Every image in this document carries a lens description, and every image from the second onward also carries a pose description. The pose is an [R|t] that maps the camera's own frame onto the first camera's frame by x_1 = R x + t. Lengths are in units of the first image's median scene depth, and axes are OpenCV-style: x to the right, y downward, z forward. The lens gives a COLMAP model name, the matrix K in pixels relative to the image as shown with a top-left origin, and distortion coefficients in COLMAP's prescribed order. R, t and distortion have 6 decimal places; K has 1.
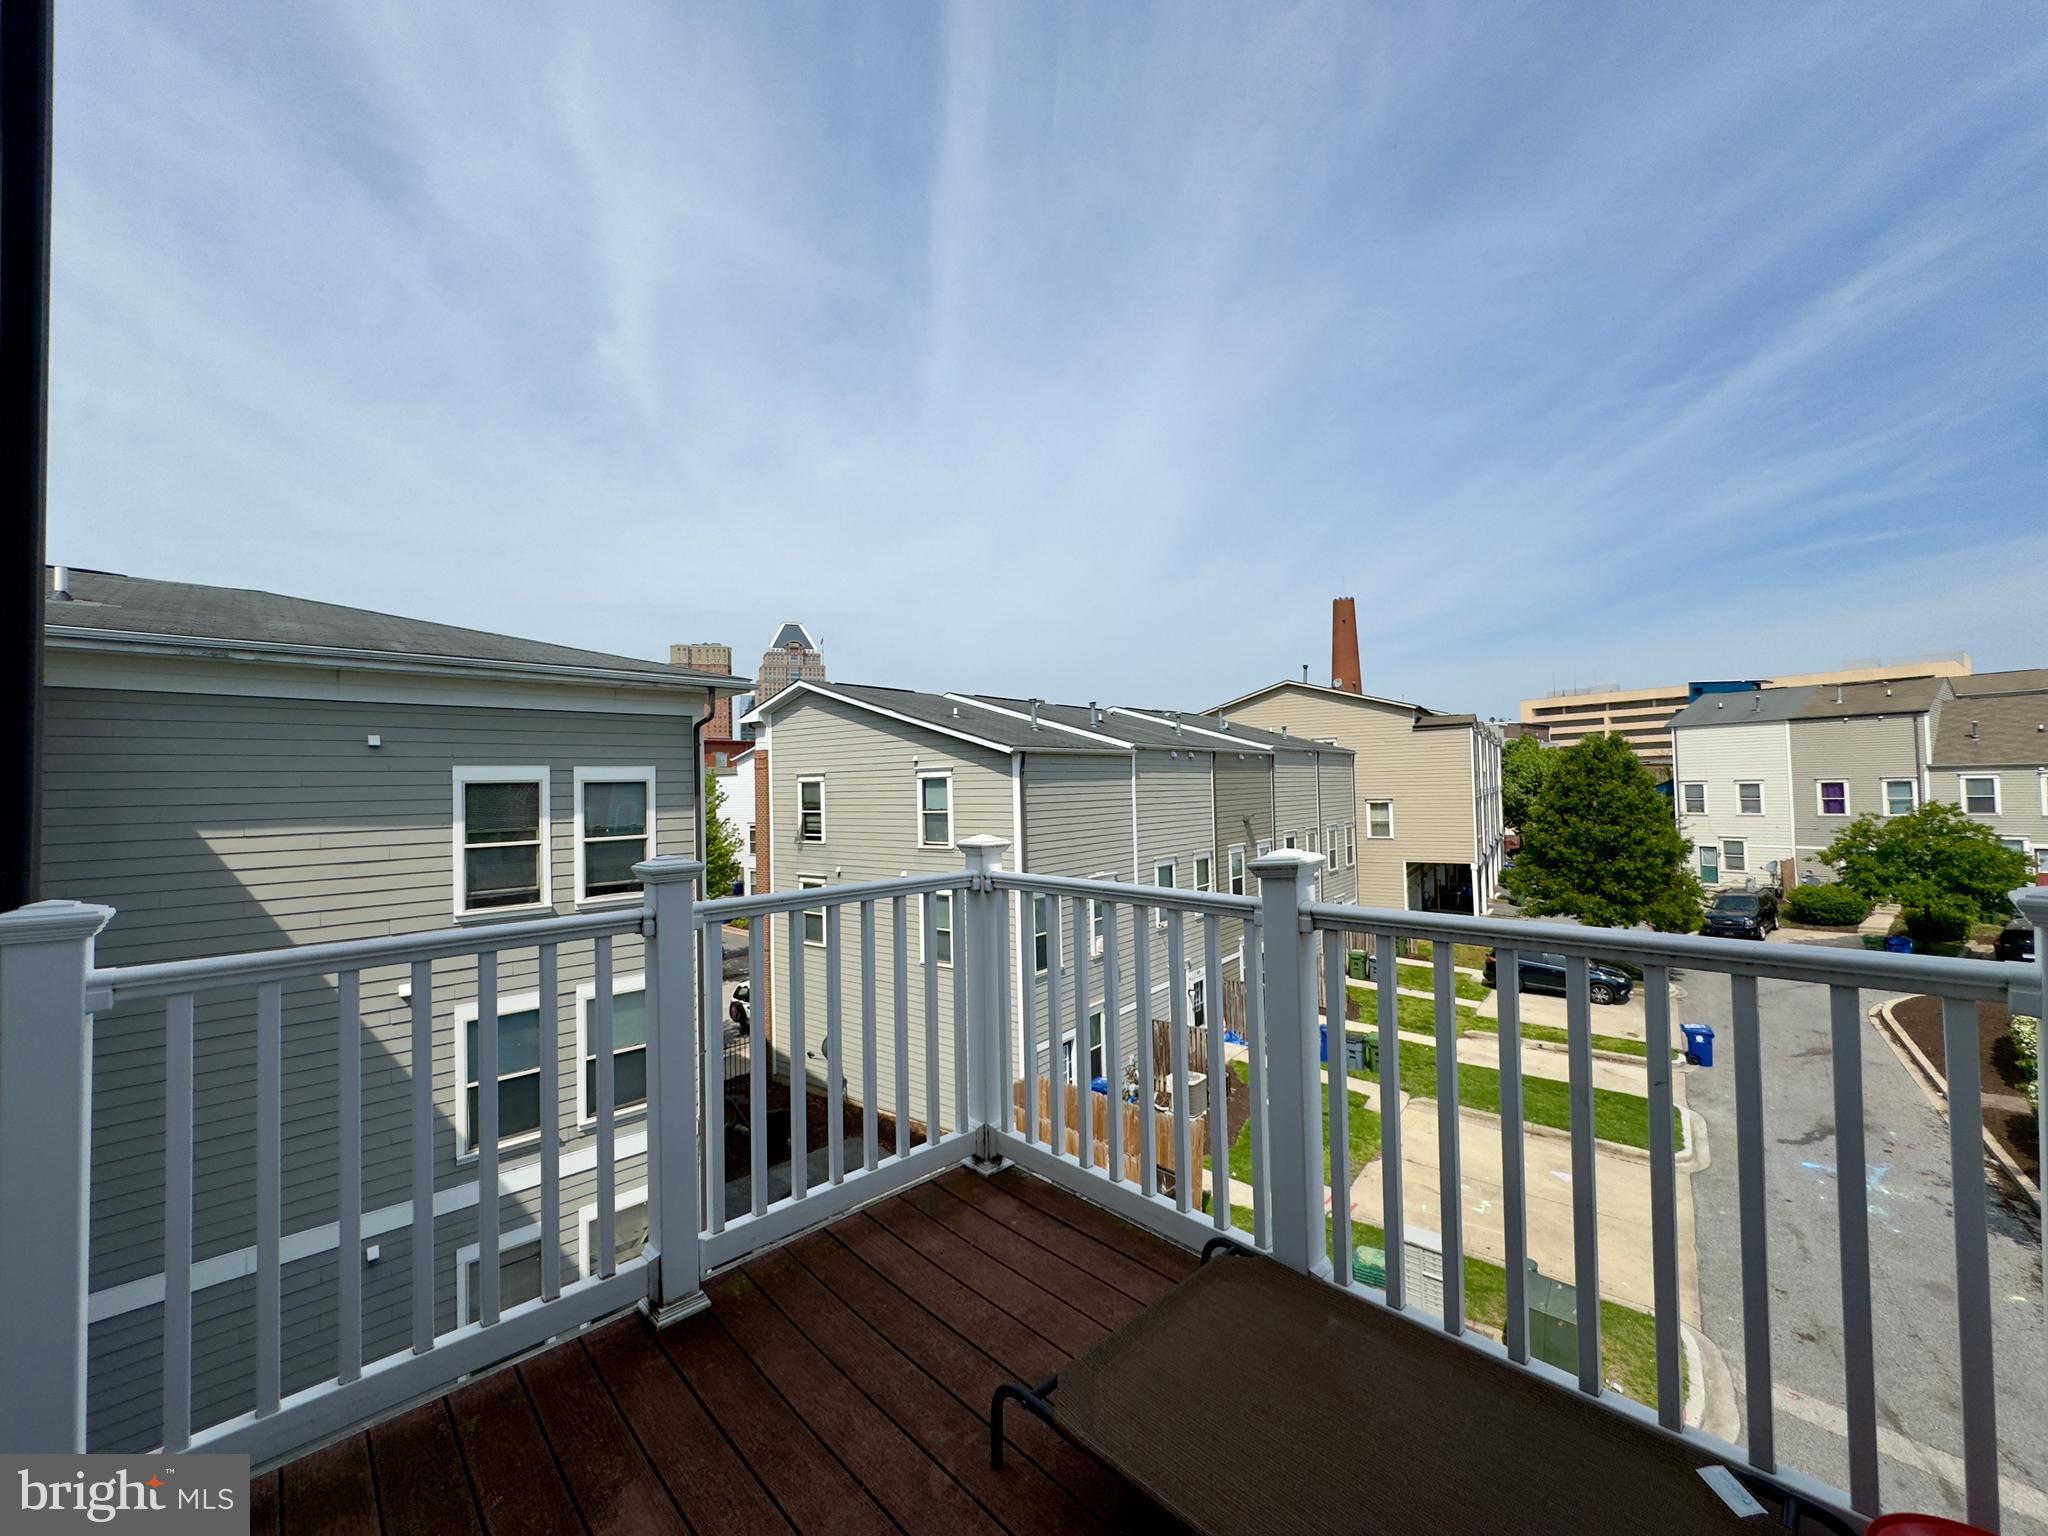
lens RADIAL K [[814.5, 0, 1018.5], [0, 814.5, 770.9], [0, 0, 1]] dist [-0.000358, -0.000004]
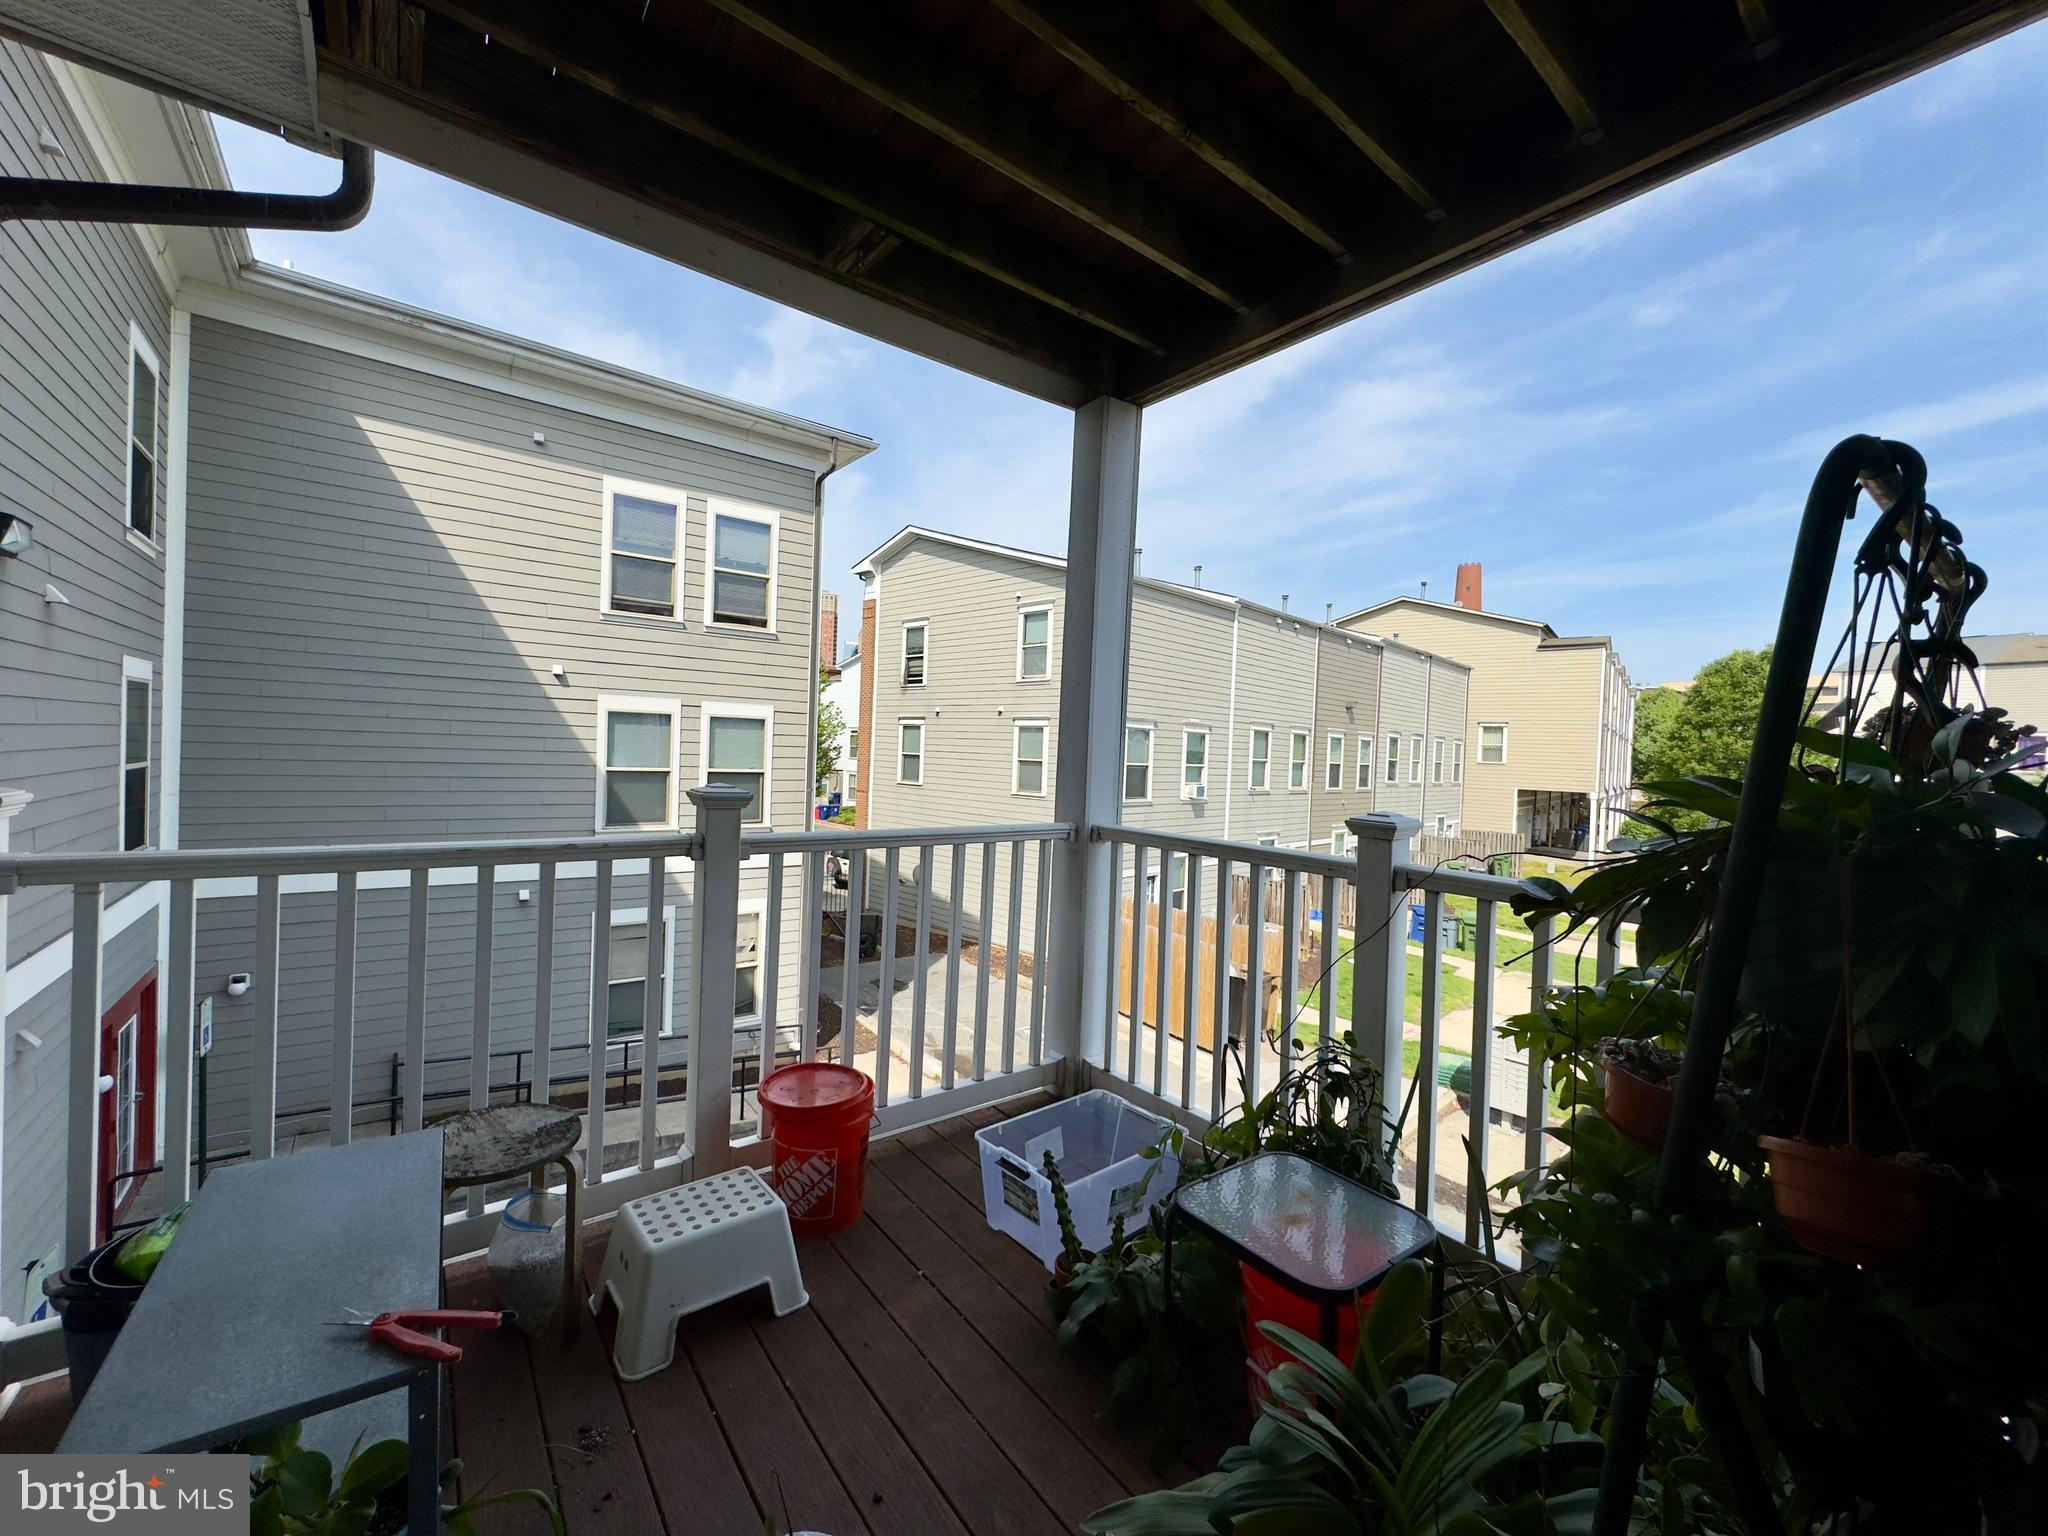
lens RADIAL K [[815.3, 0, 1024.7], [0, 815.3, 765.7], [0, 0, 1]] dist [0.001025, -0.000058]
pose [[0.992643, 0.061900, -0.104064, 0.000474], [-0.057813, 0.997450, 0.041845, 0.137145], [0.106388, -0.035521, 0.993690, -0.016712]]
